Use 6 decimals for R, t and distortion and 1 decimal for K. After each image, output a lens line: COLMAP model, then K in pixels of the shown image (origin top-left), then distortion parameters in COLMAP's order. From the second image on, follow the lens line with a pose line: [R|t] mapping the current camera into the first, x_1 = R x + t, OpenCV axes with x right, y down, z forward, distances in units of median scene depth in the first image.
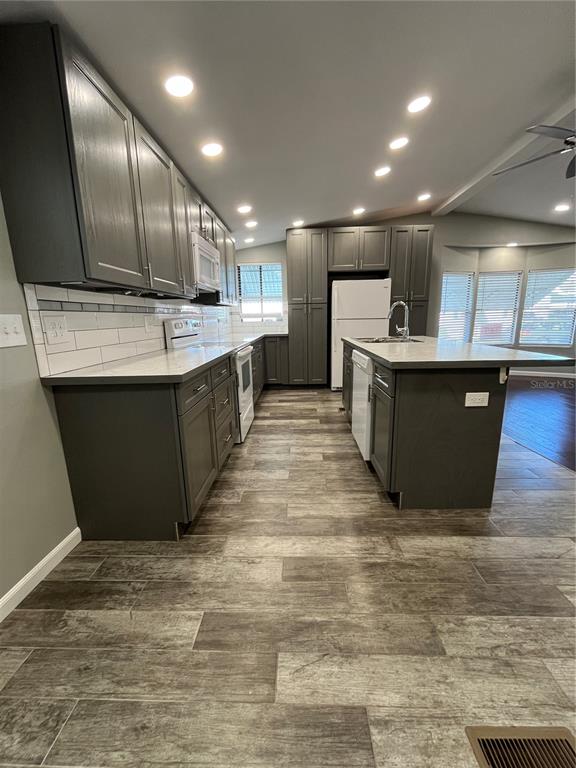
lens RADIAL K [[310.7, 0, 288.4], [0, 310.7, 383.2], [0, 0, 1]] dist [-0.005882, 0.000415]
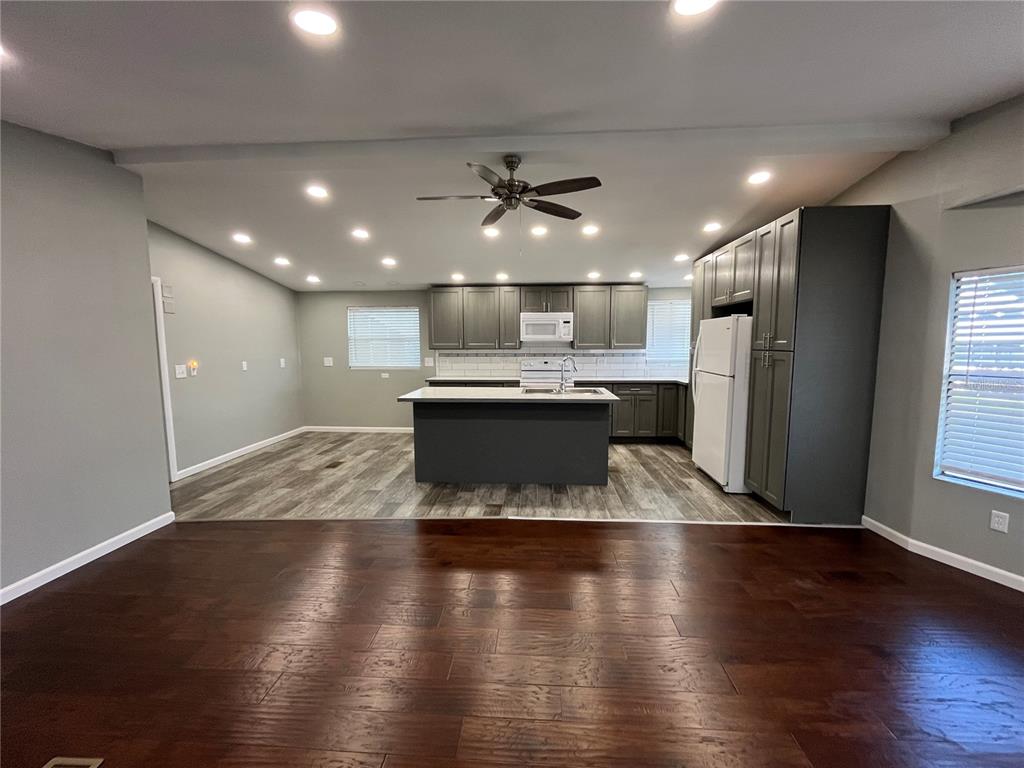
lens RADIAL K [[414.2, 0, 513.4], [0, 414.2, 383.5], [0, 0, 1]] dist [-0.005882, 0.000415]
pose [[-0.020389, 0.122302, -0.992283, 3.717708], [-0.202395, 0.971436, 0.123891, -0.676605], [0.979092, 0.203359, 0.004946, 1.839613]]
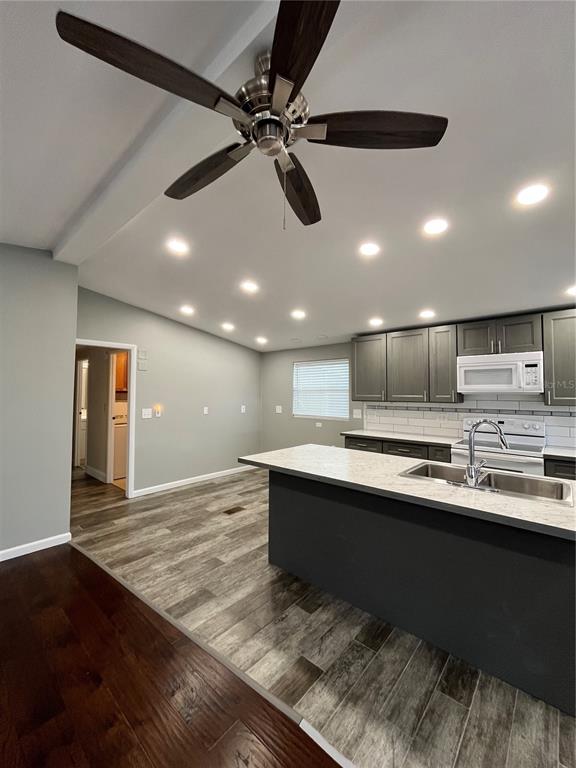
lens RADIAL K [[310.7, 0, 288.1], [0, 310.7, 383.9], [0, 0, 1]] dist [-0.005882, 0.000415]
pose [[-0.630106, -0.004856, -0.776494, 2.213504], [-0.150984, 0.981662, 0.116381, -0.740775], [0.761689, 0.190570, -0.619284, 2.329642]]
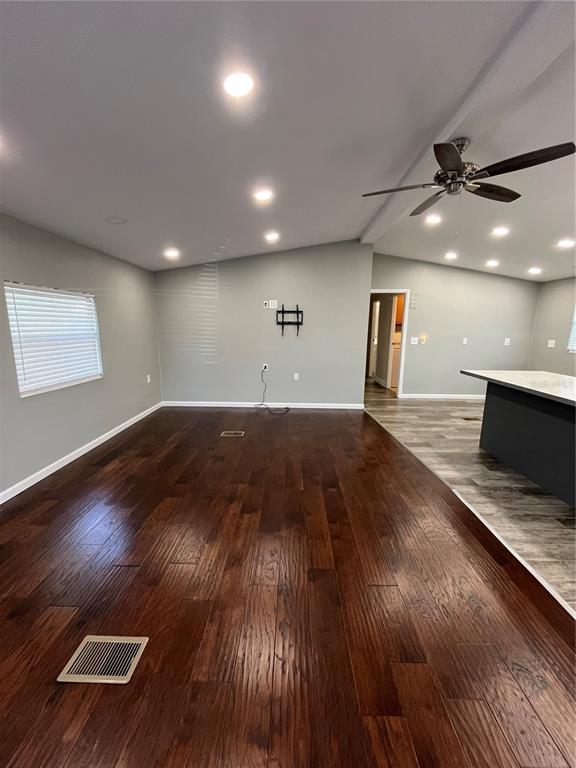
lens RADIAL K [[310.7, 0, 286.7], [0, 310.7, 385.3], [0, 0, 1]] dist [-0.005882, 0.000415]
pose [[-0.999705, 0.017833, -0.016516, 2.504893], [0.010006, 0.921182, 0.389003, -0.975838], [0.022151, 0.388723, -0.921088, 3.464811]]
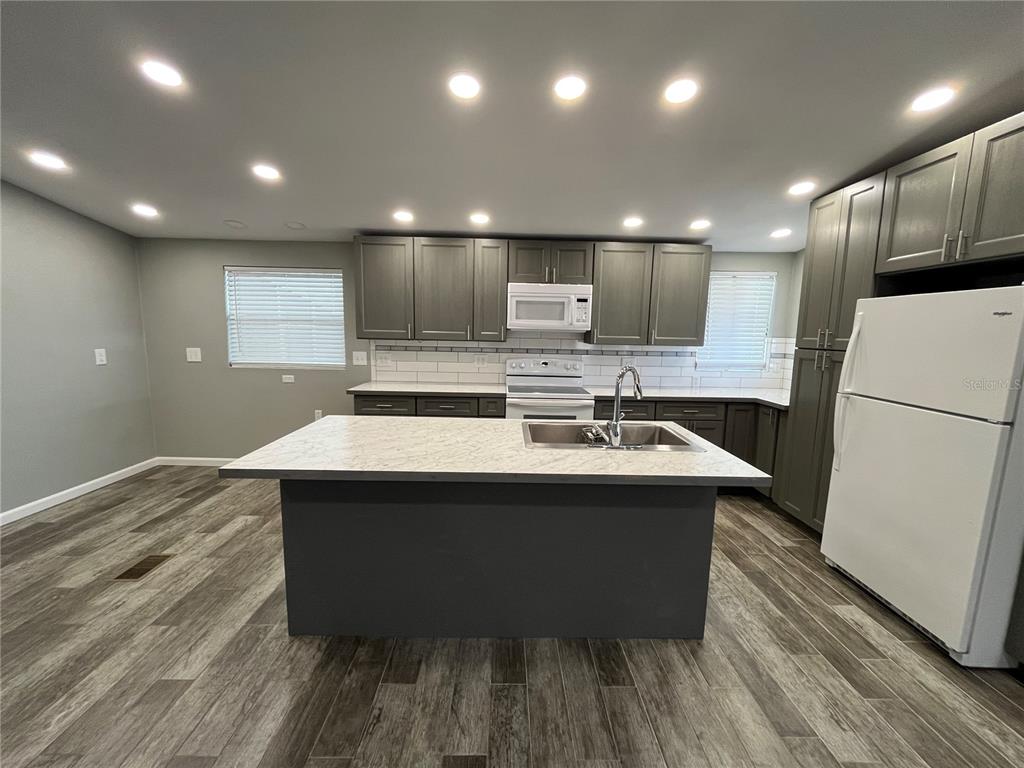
lens RADIAL K [[414.2, 0, 512.4], [0, 414.2, 383.8], [0, 0, 1]] dist [-0.005882, 0.000415]
pose [[0.054653, 0.154592, -0.986466, 2.103242], [-0.227832, 0.963812, 0.138420, -0.623659], [0.972166, 0.217183, 0.087896, 1.720201]]
